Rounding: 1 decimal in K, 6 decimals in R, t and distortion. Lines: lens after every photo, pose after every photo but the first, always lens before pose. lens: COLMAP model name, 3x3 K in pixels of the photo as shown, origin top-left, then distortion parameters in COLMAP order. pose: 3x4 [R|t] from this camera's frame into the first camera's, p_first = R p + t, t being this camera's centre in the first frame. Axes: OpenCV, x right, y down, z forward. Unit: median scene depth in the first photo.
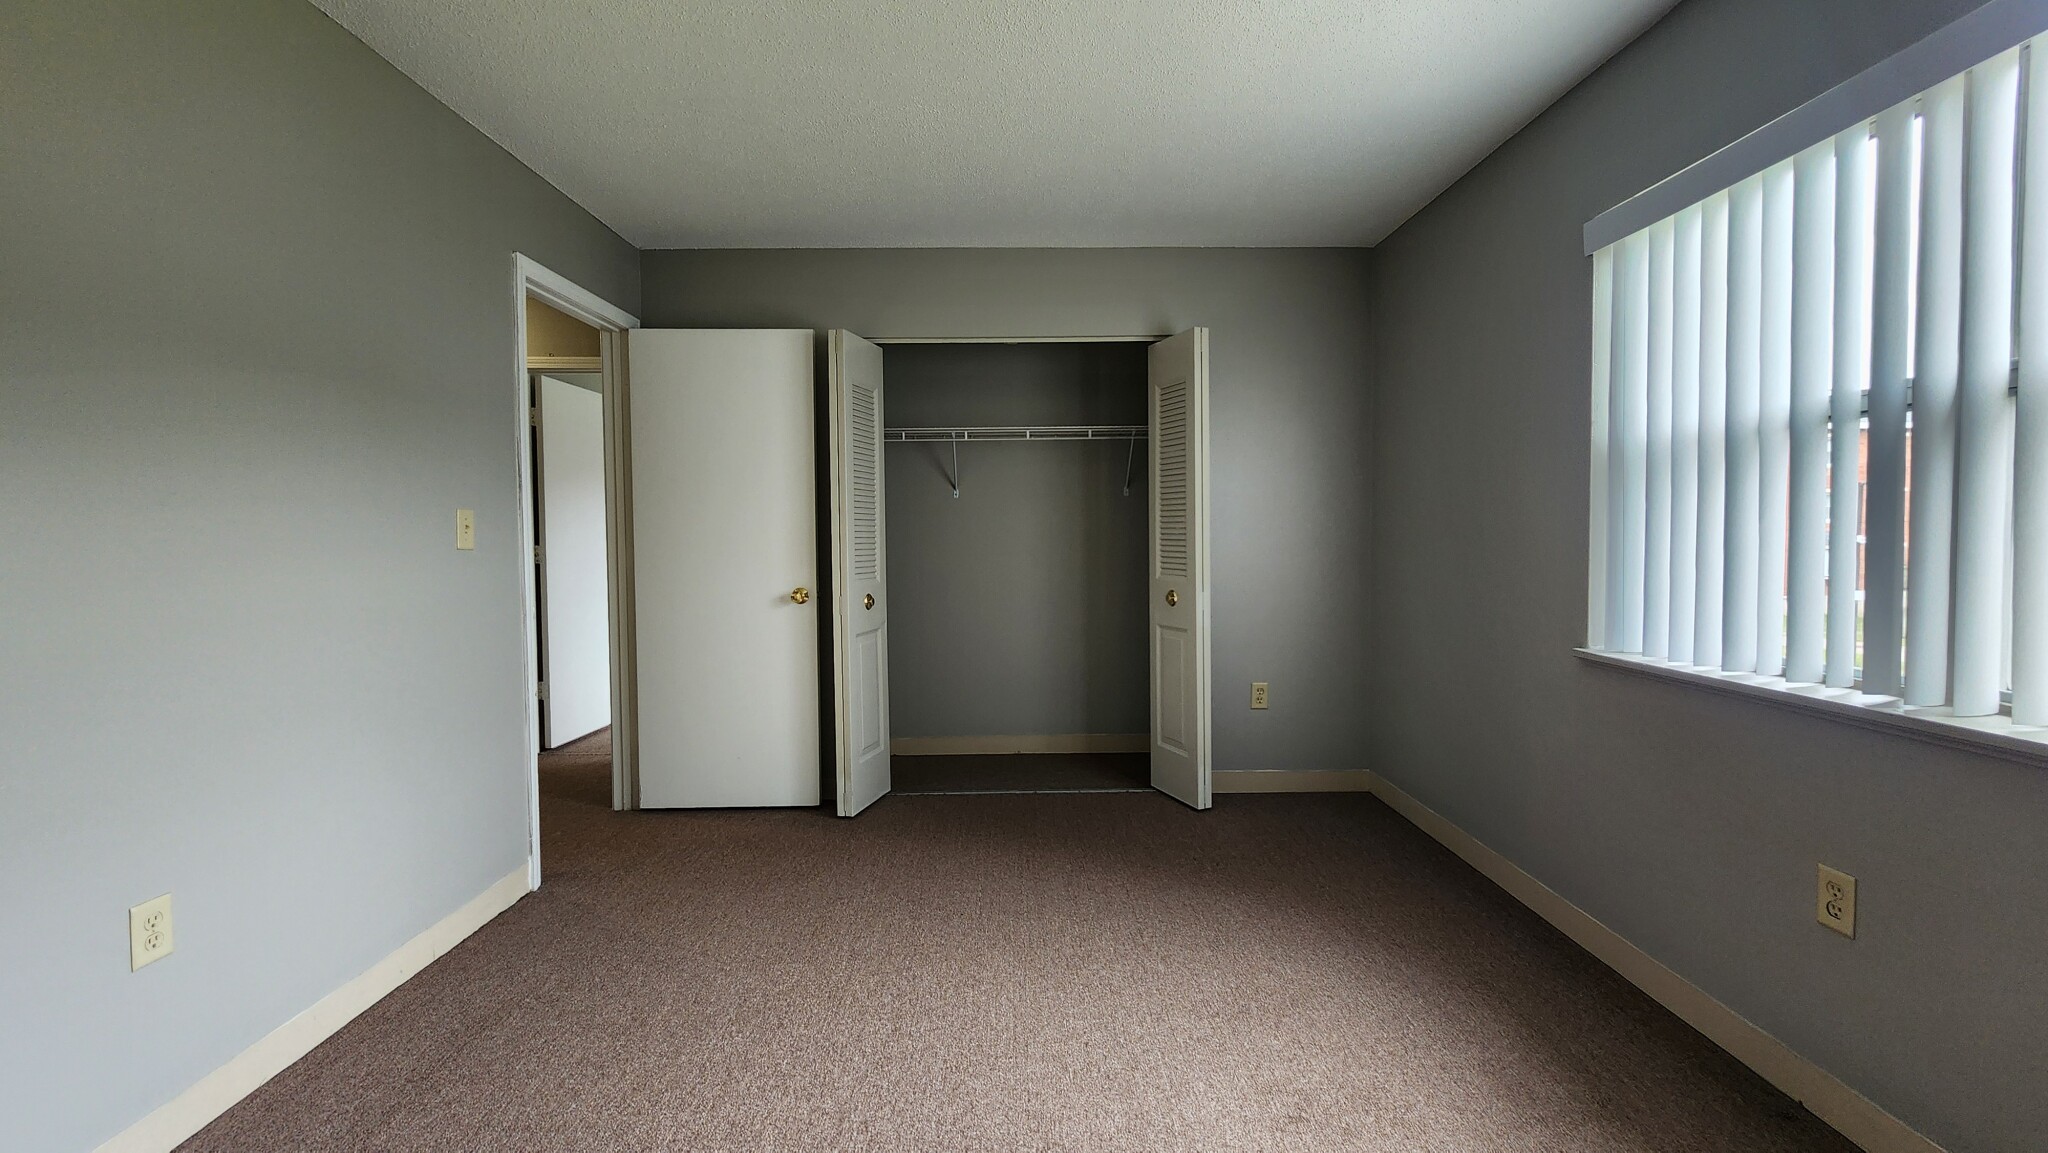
lens RADIAL K [[842.9, 0, 1030.4], [0, 842.9, 569.4], [0, 0, 1]] dist [0.001073, 0.000042]
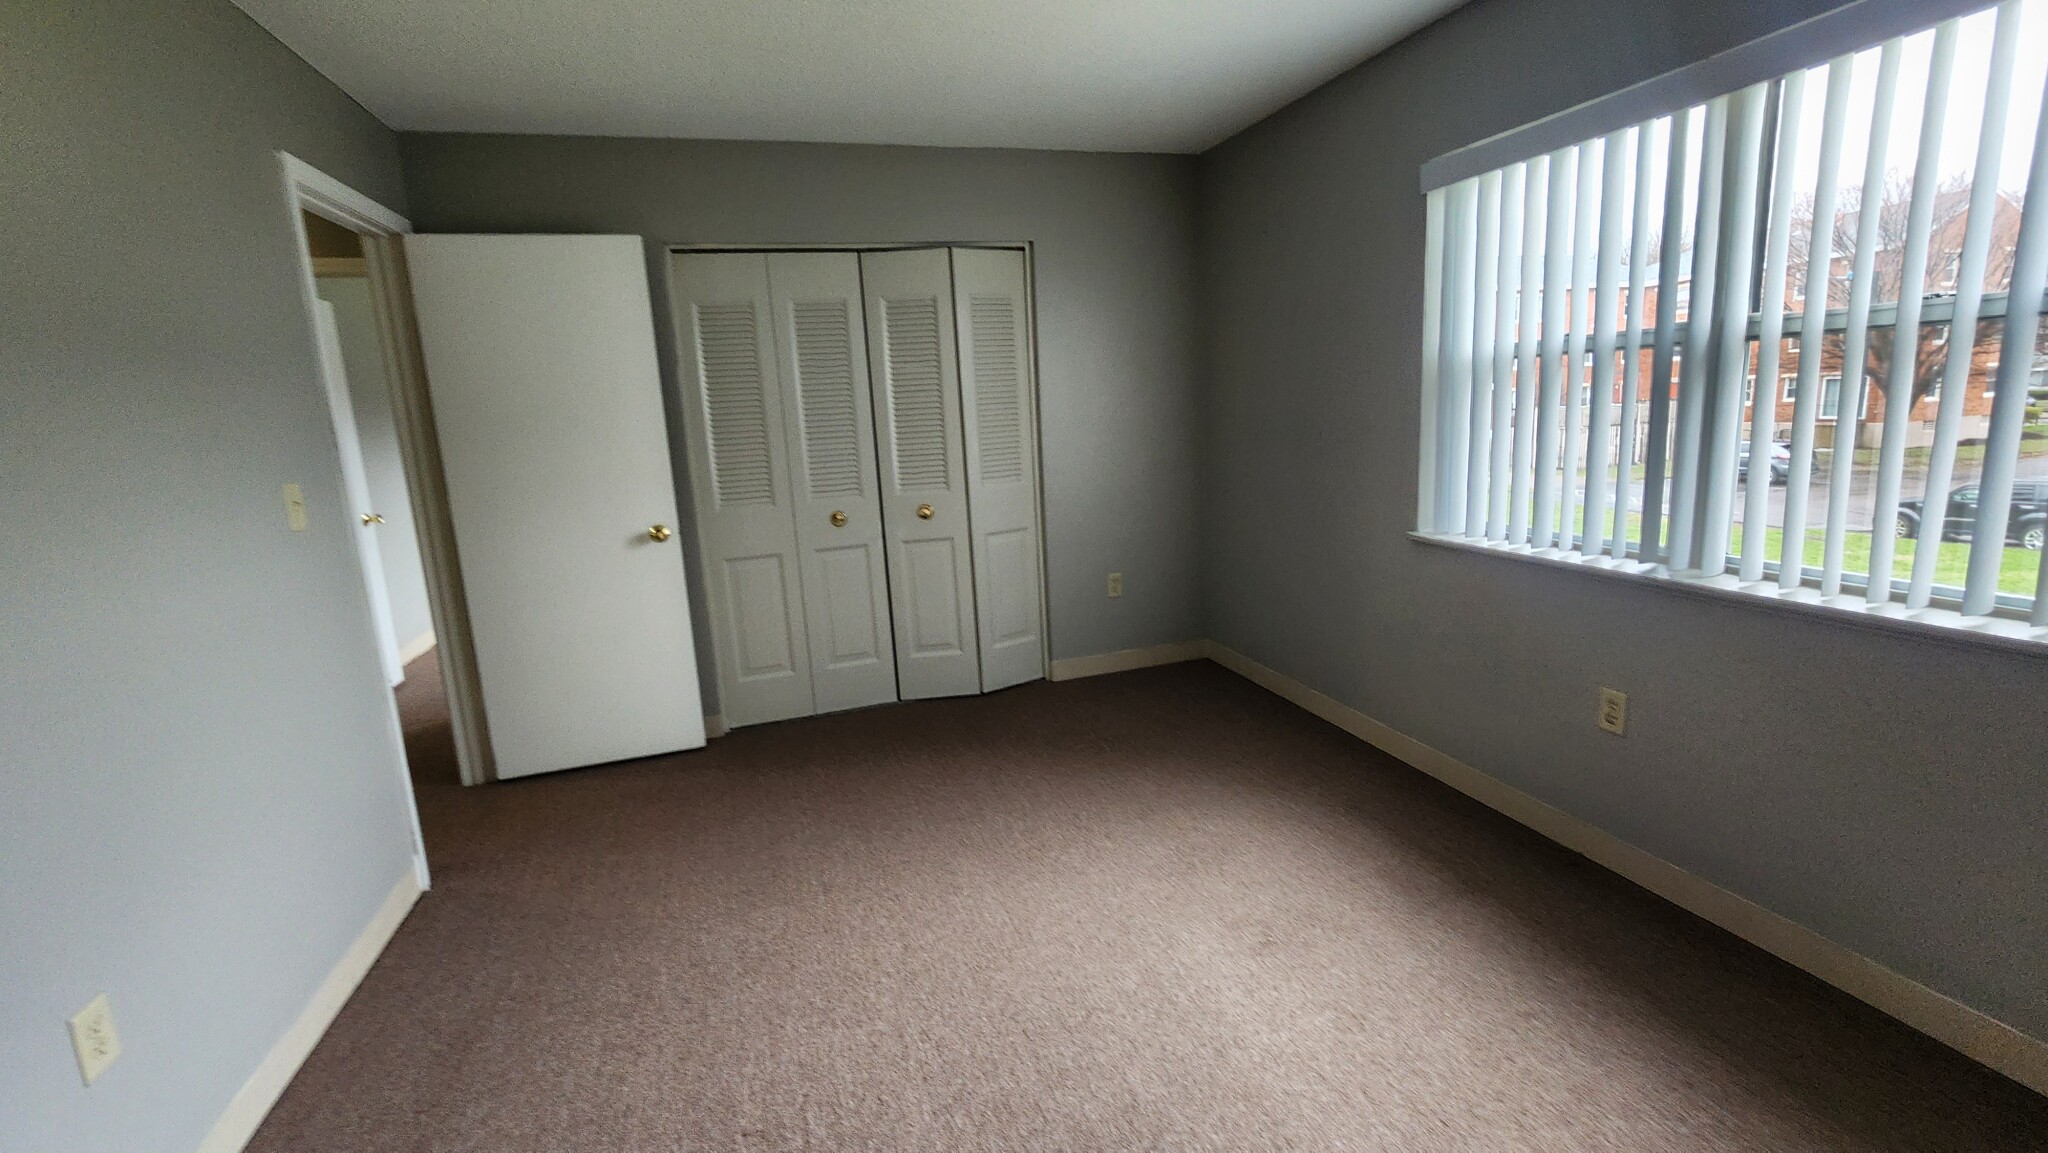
lens RADIAL K [[850.6, 0, 1020.1], [0, 850.6, 564.9], [0, 0, 1]] dist [0.001303, -0.000138]
pose [[0.957419, -0.099624, 0.270969, -0.257981], [0.060646, 0.987035, 0.148610, -0.087426], [-0.282261, -0.125849, 0.951047, -0.015657]]
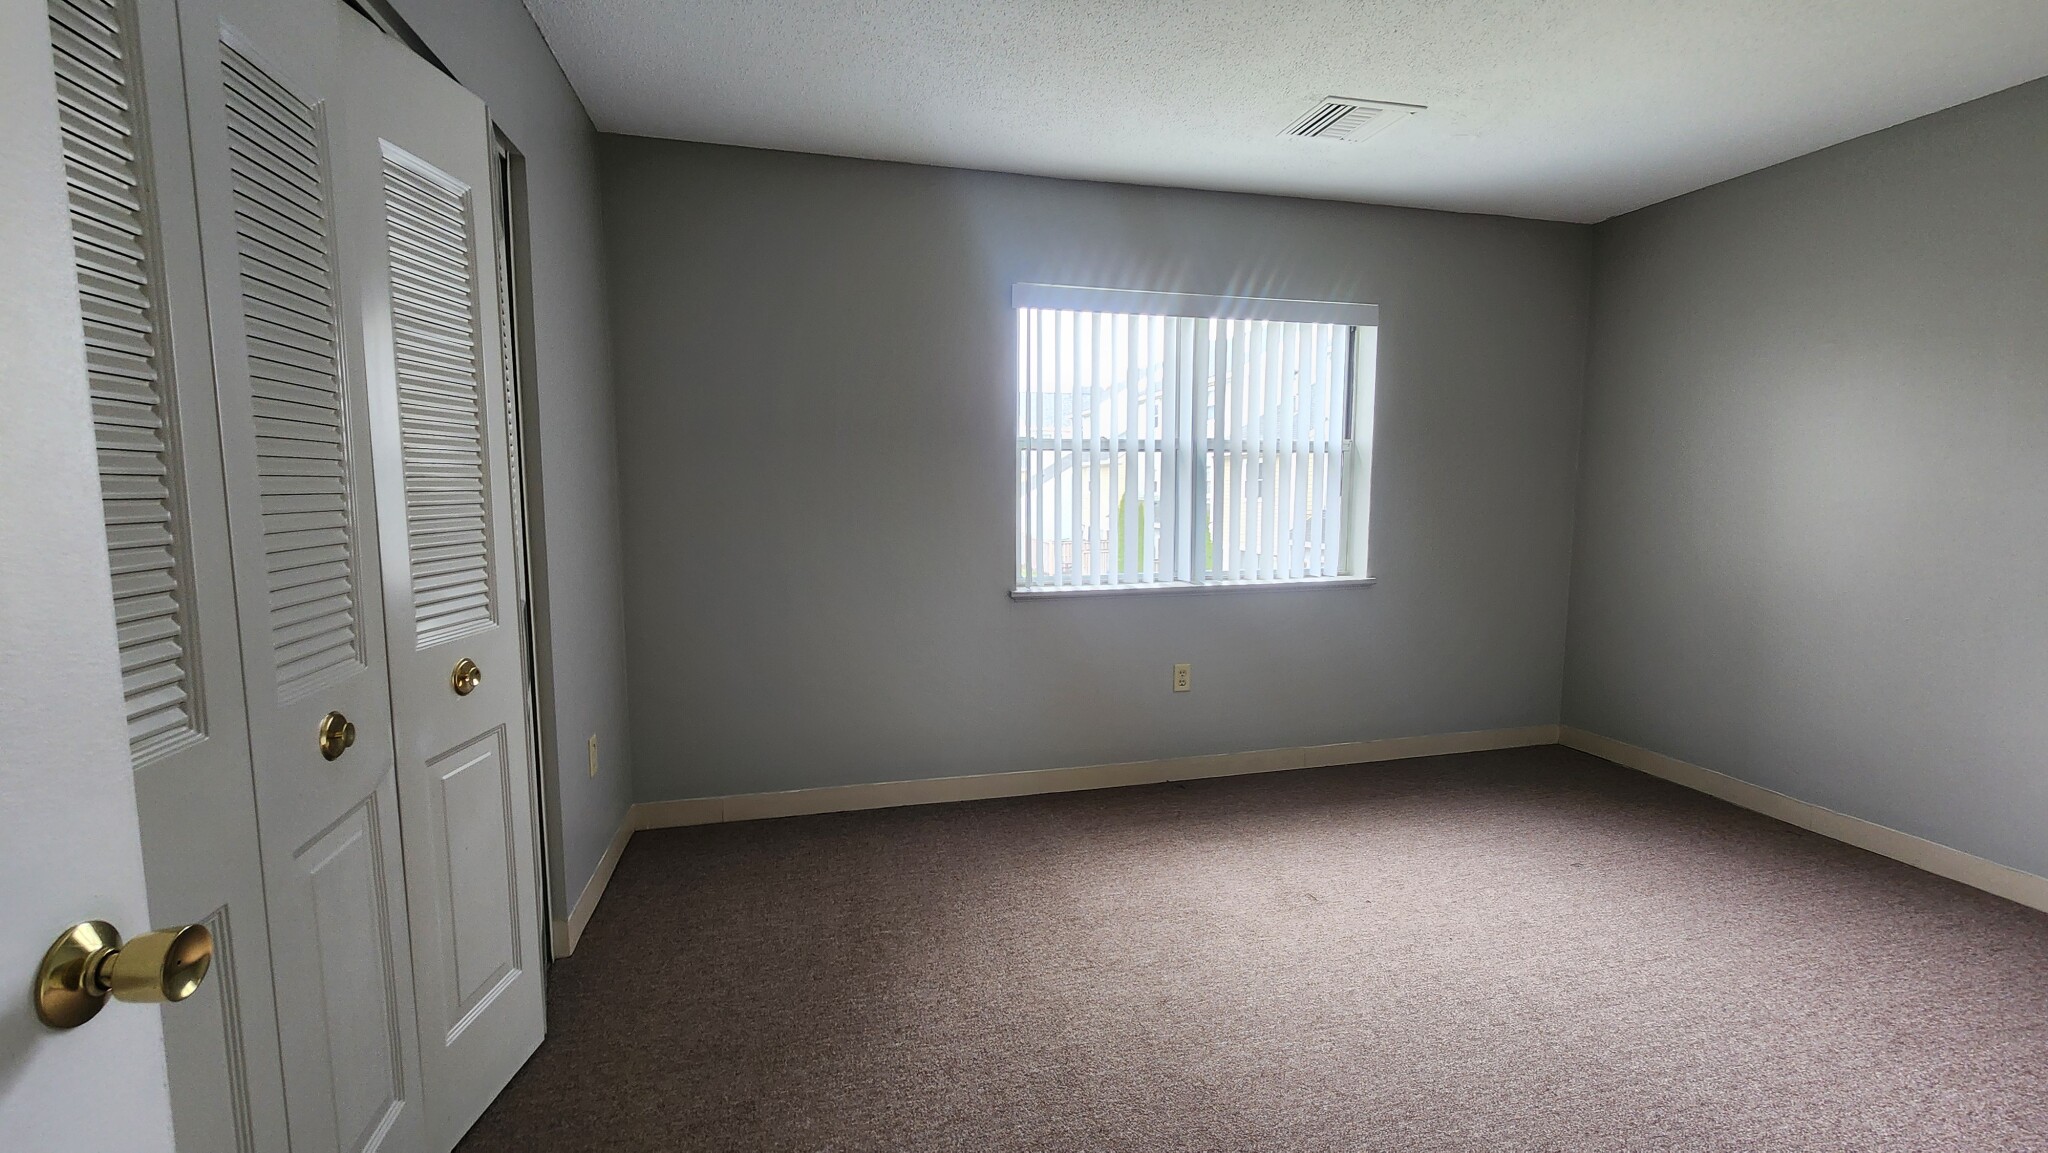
lens RADIAL K [[842.9, 0, 1030.4], [0, 842.9, 569.4], [0, 0, 1]] dist [0.001073, 0.000042]
pose [[-0.224434, -0.098985, 0.969449, -0.822477], [0.031915, 0.993547, 0.108834, -0.106674], [-0.973966, 0.055366, -0.219827, 1.462074]]
